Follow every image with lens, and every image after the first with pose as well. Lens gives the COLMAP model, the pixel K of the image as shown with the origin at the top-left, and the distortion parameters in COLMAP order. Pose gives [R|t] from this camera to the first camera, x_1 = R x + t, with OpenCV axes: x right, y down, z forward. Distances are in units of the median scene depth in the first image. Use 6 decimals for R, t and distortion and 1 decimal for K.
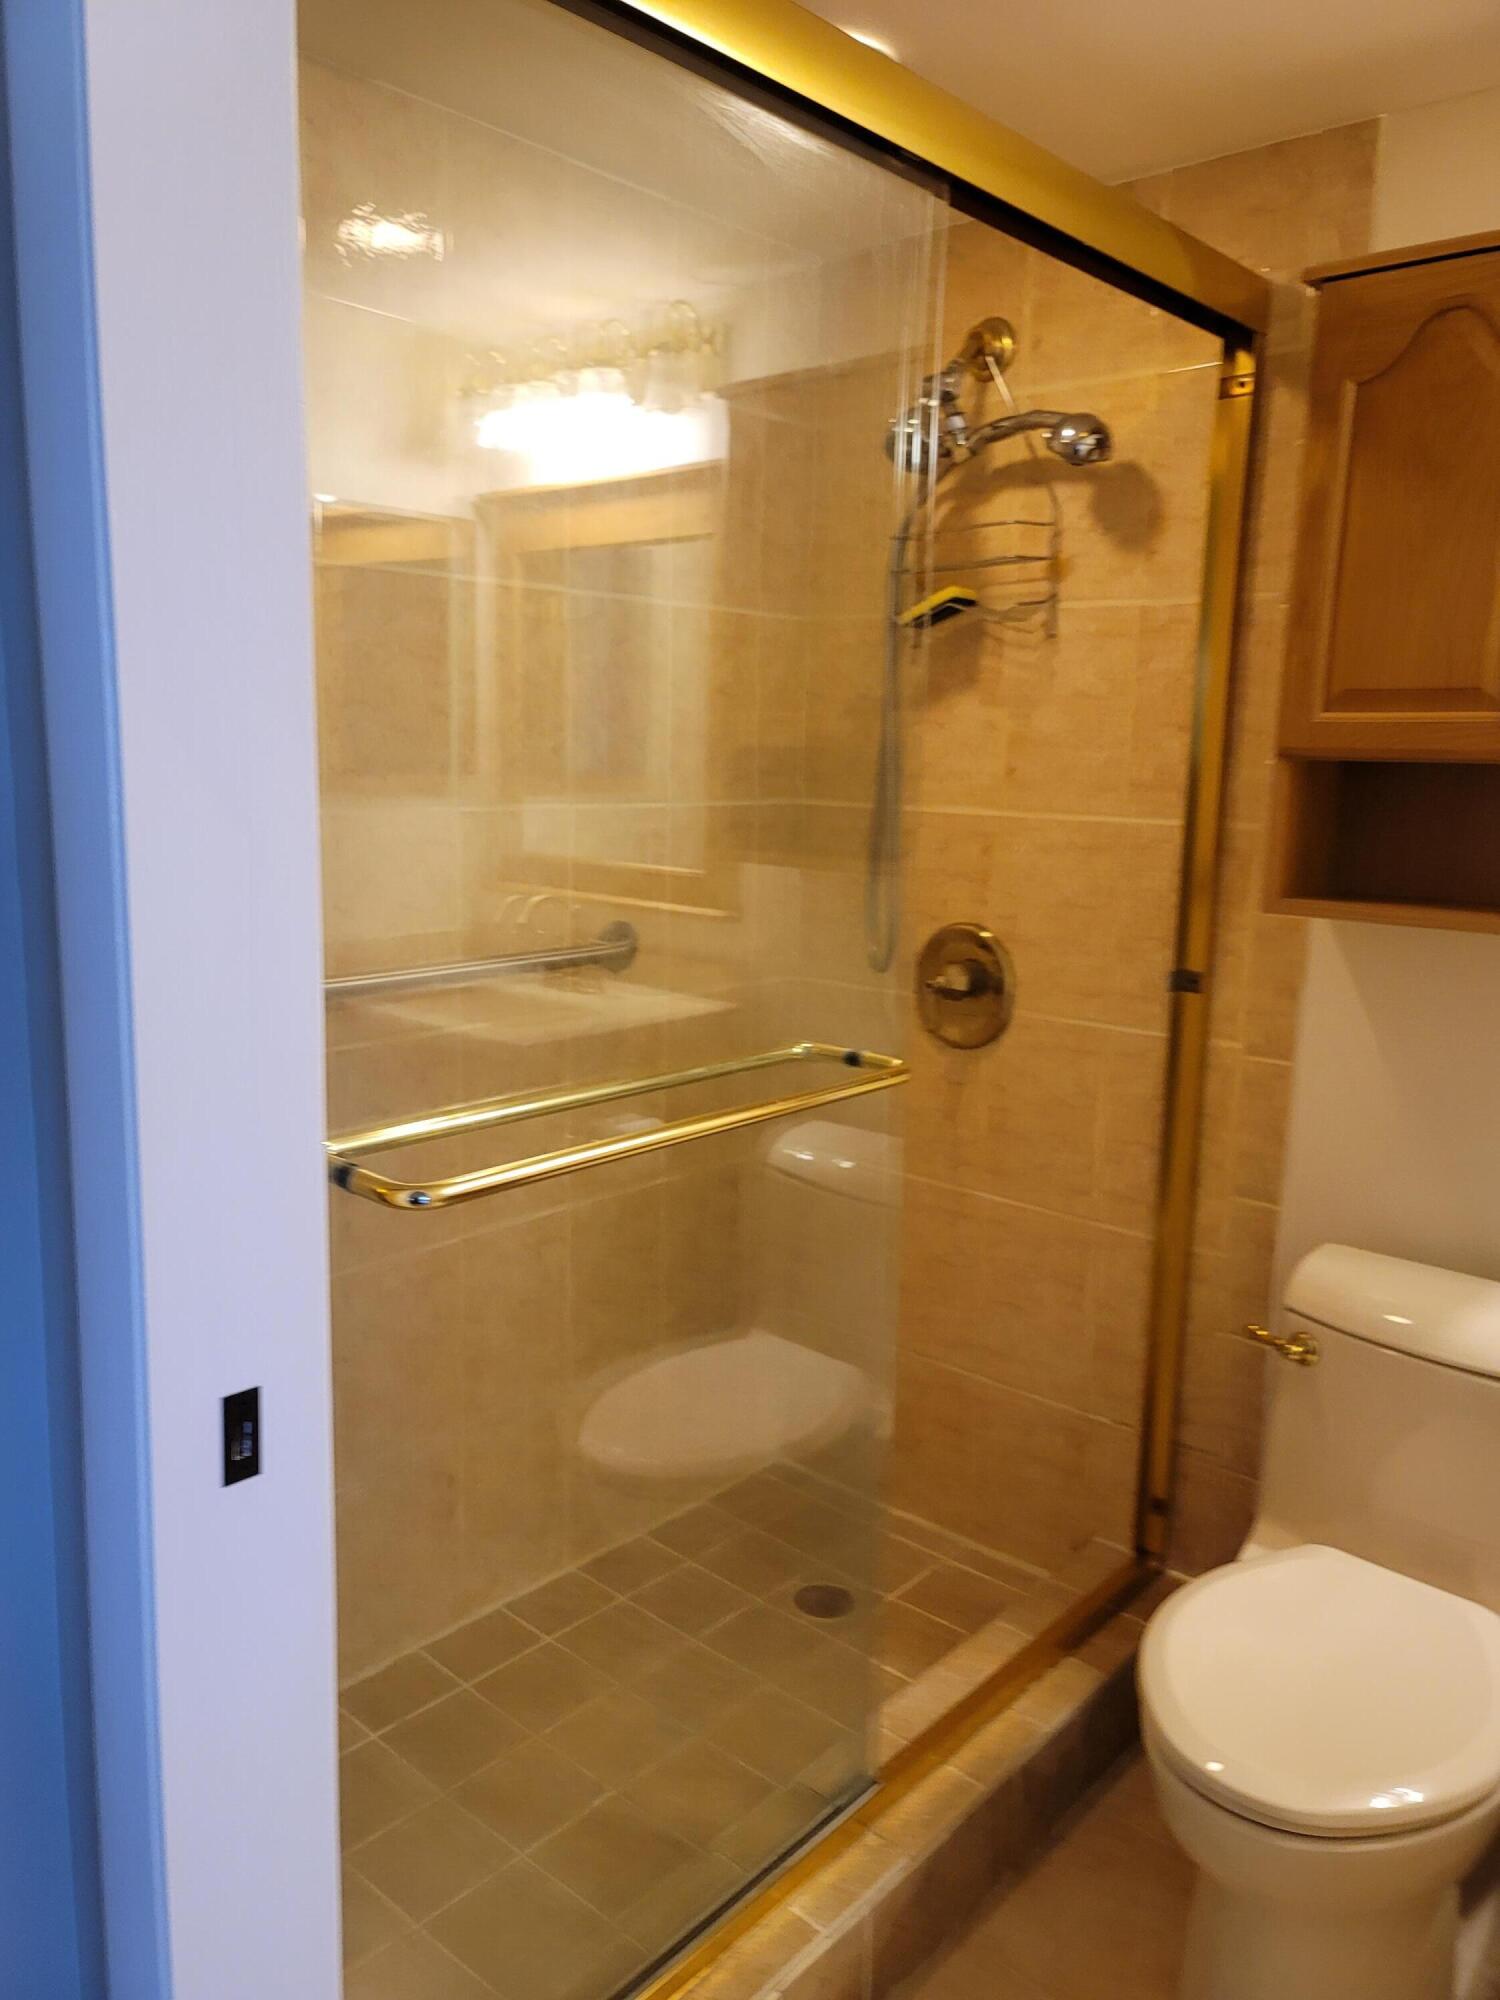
lens RADIAL K [[1466.1, 0, 698.4], [0, 1466.1, 980.9], [0, 0, 1]] dist [0.062422, -0.052320]
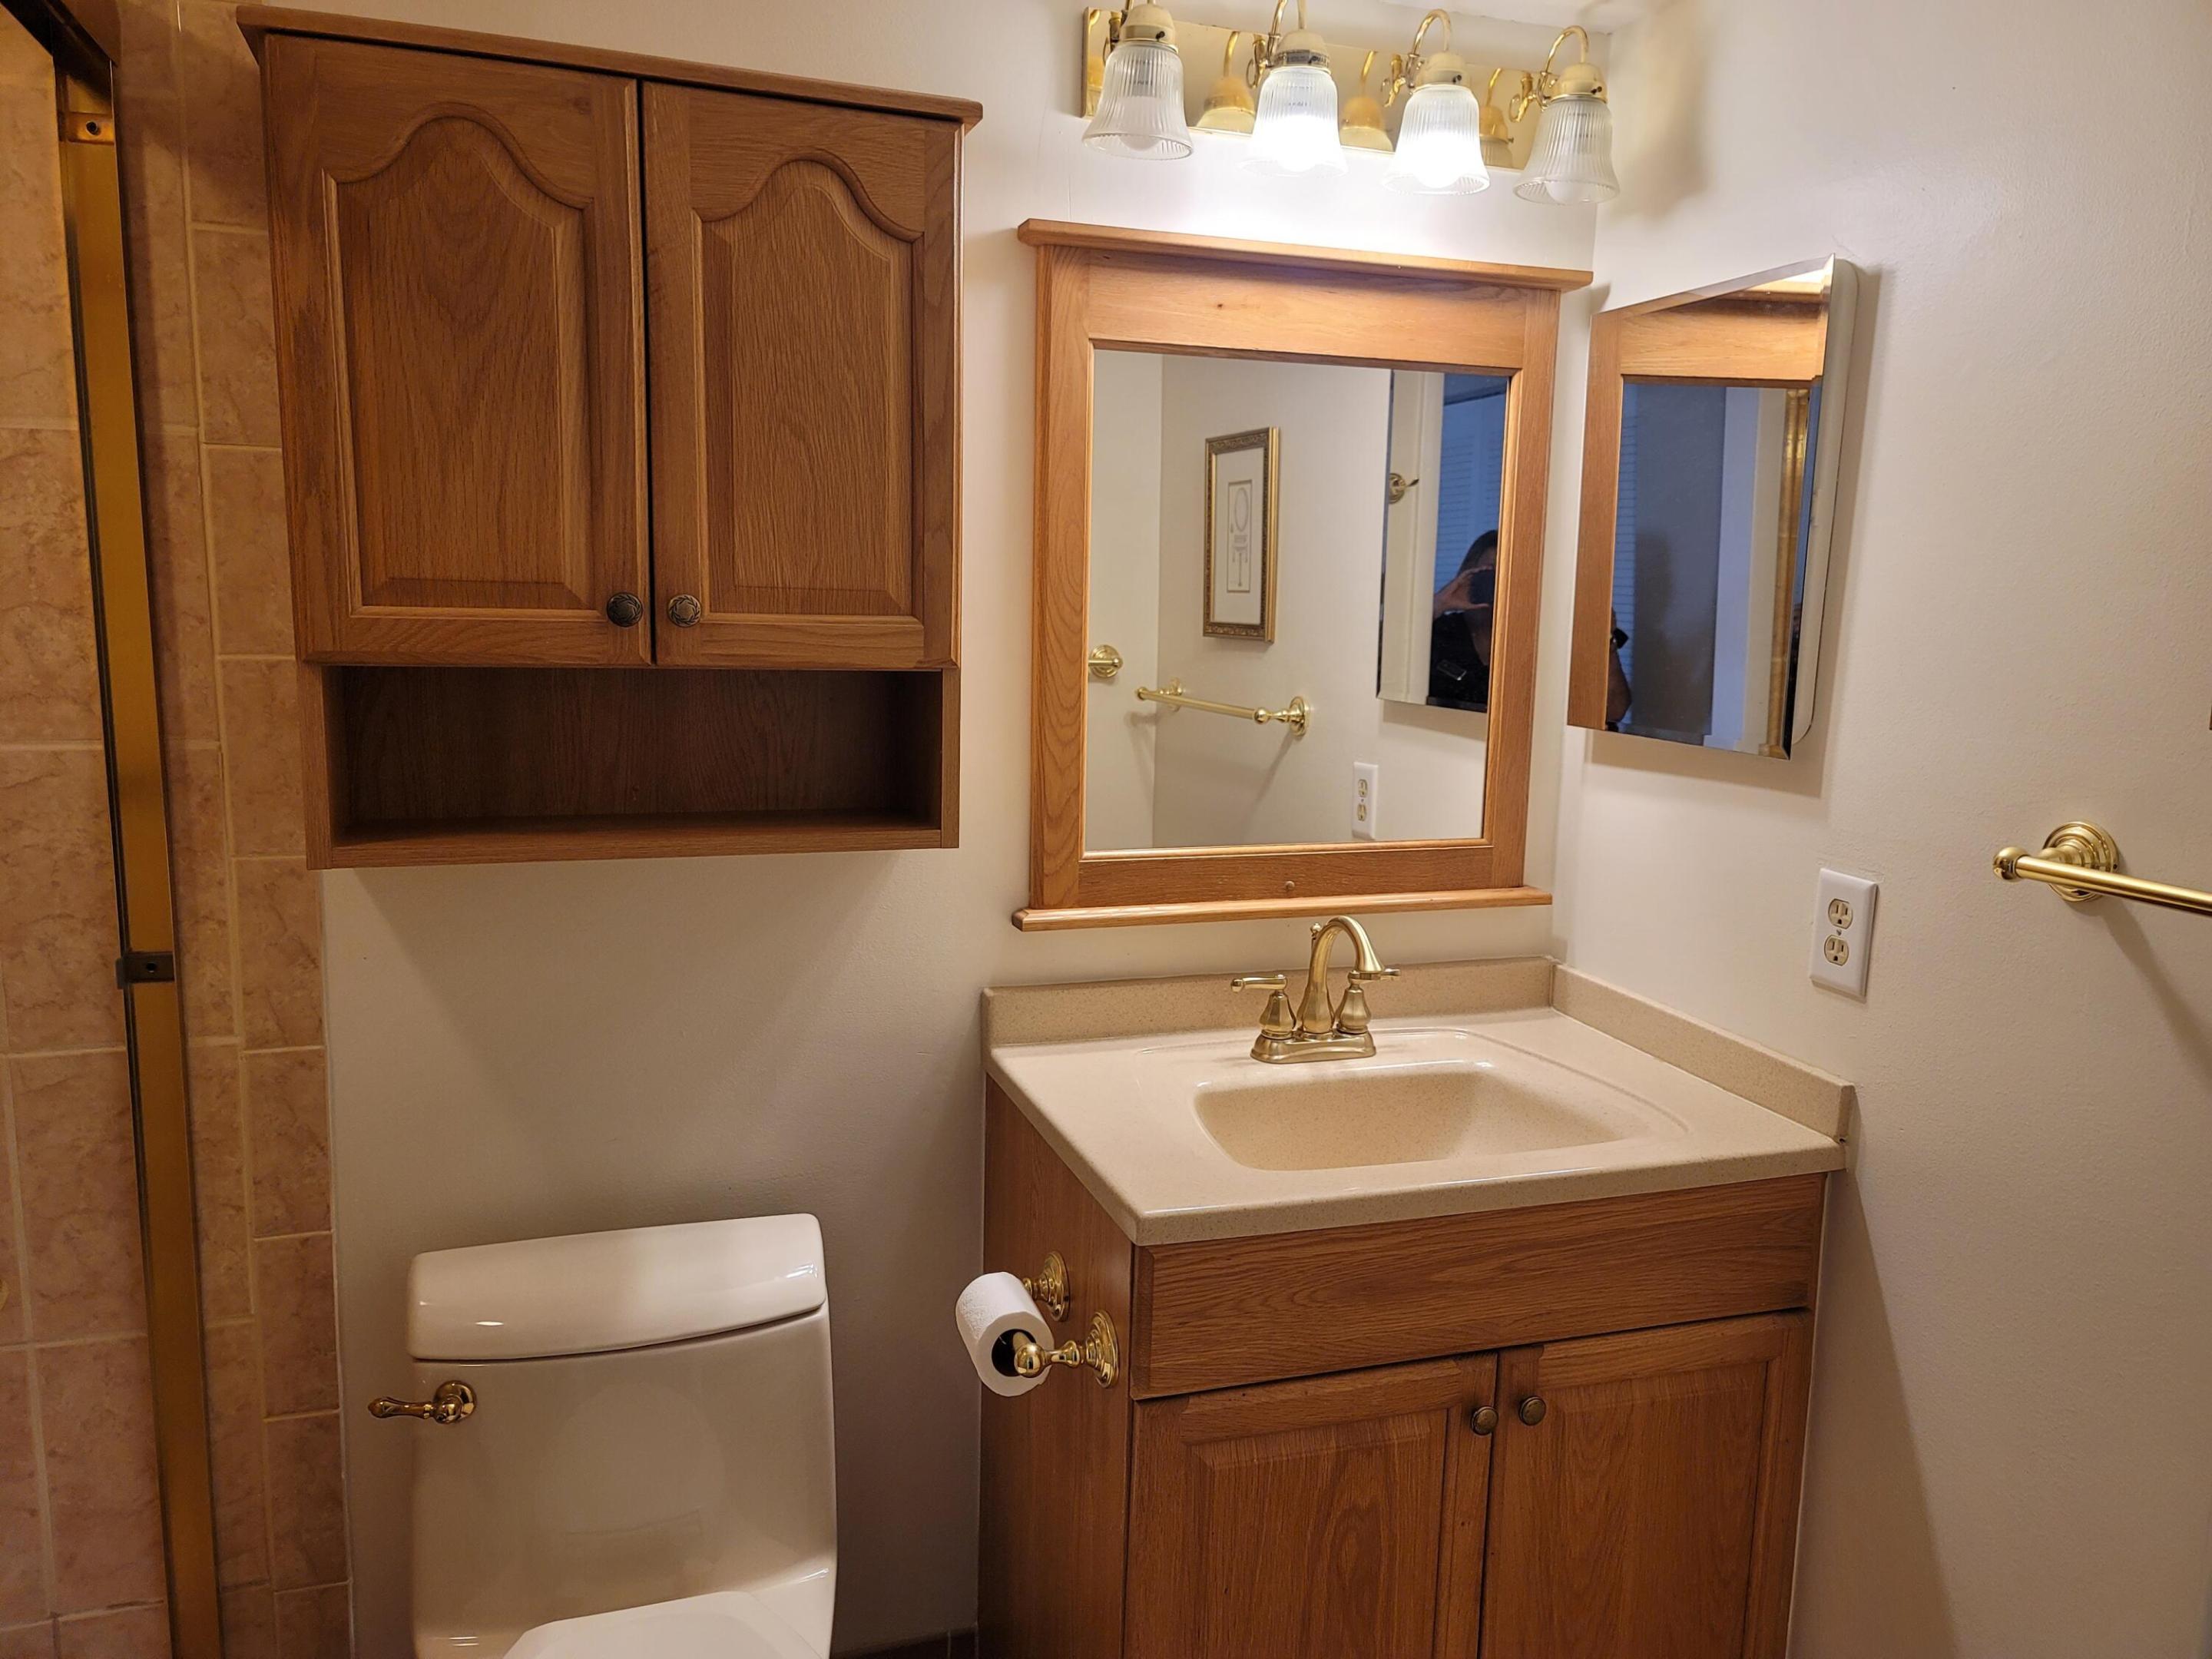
lens RADIAL K [[1621.5, 0, 1113.5], [0, 1621.5, 822.7], [0, 0, 1]] dist [0.062422, -0.052320]
pose [[0.467020, -0.145758, 0.872151, -0.128830], [0.130454, 0.986885, 0.095077, -0.083119], [-0.874571, 0.069373, 0.479910, 0.213543]]
